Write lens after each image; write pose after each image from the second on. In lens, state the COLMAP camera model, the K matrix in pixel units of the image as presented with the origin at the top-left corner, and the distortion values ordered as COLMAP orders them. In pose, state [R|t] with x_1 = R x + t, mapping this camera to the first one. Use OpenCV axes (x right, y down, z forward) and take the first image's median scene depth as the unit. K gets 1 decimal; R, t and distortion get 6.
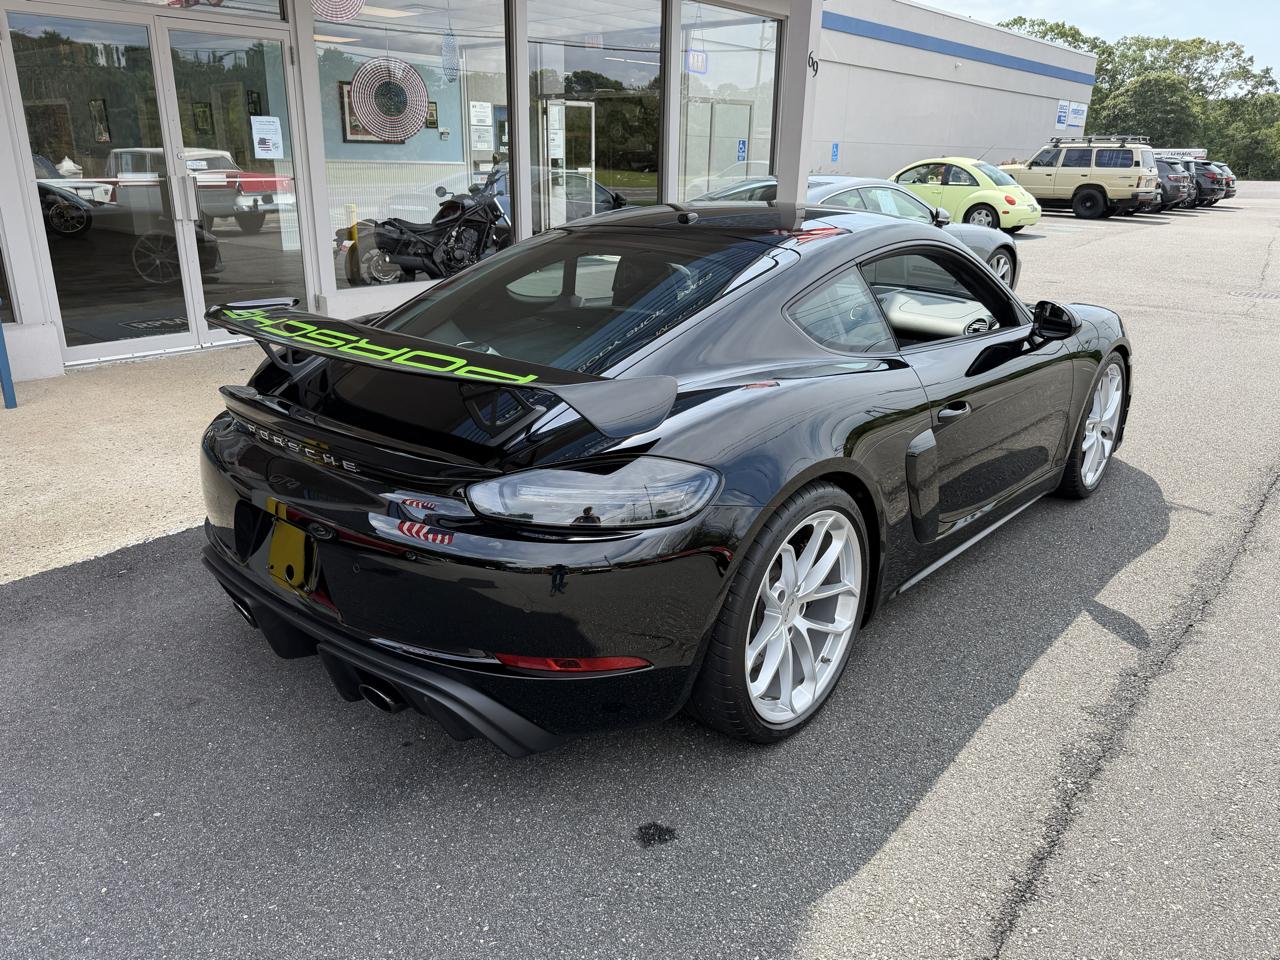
lens RADIAL K [[929.4, 0, 633.8], [0, 929.4, 476.2], [0, 0, 1]] dist [0.001801, -0.019469]
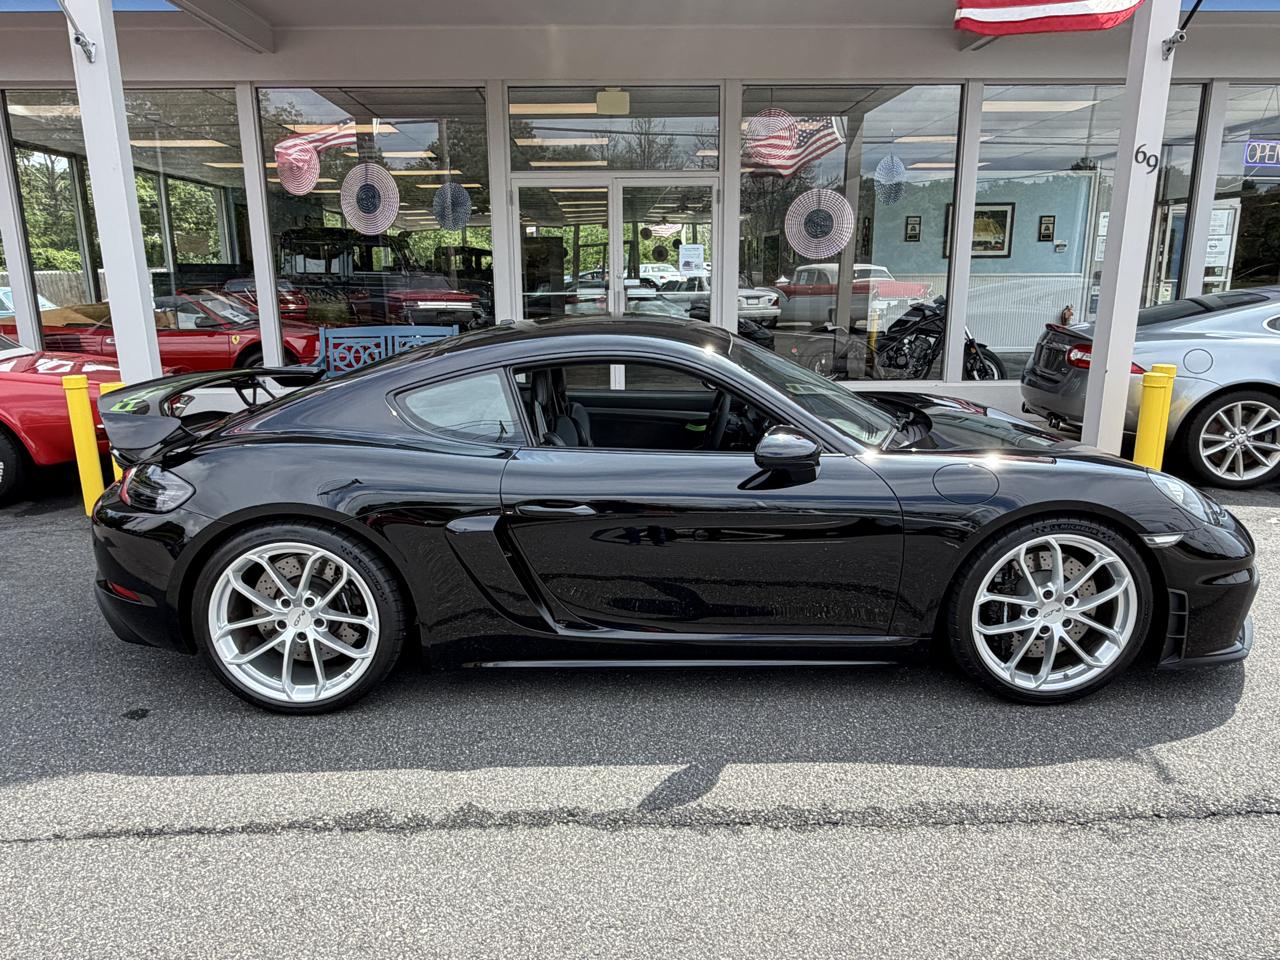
lens RADIAL K [[889.3, 0, 634.1], [0, 889.3, 484.6], [0, 0, 1]] dist [-0.013714, 0.011240]
pose [[0.670907, 0.152052, -0.725785, 1.018881], [-0.219463, 0.975620, 0.001524, -0.106818], [0.708322, 0.158261, 0.687920, 0.329079]]
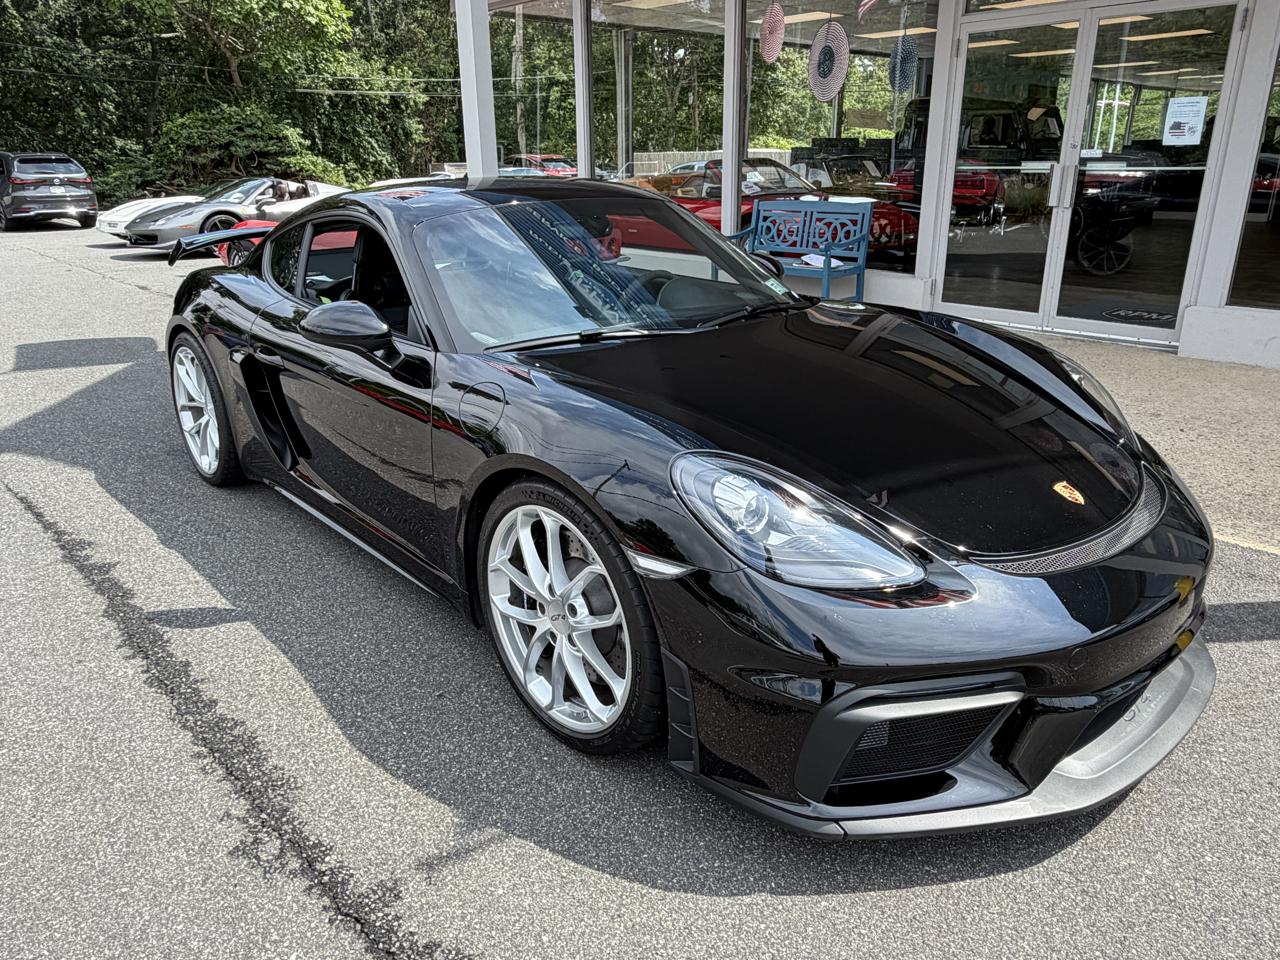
lens RADIAL K [[889.3, 0, 628.8], [0, 889.3, 477.7], [0, 0, 1]] dist [-0.013714, 0.011240]
pose [[-0.116275, 0.322110, -0.939535, 1.237643], [-0.309603, 0.887064, 0.342437, -0.406033], [0.943730, 0.330700, -0.003417, 1.329508]]
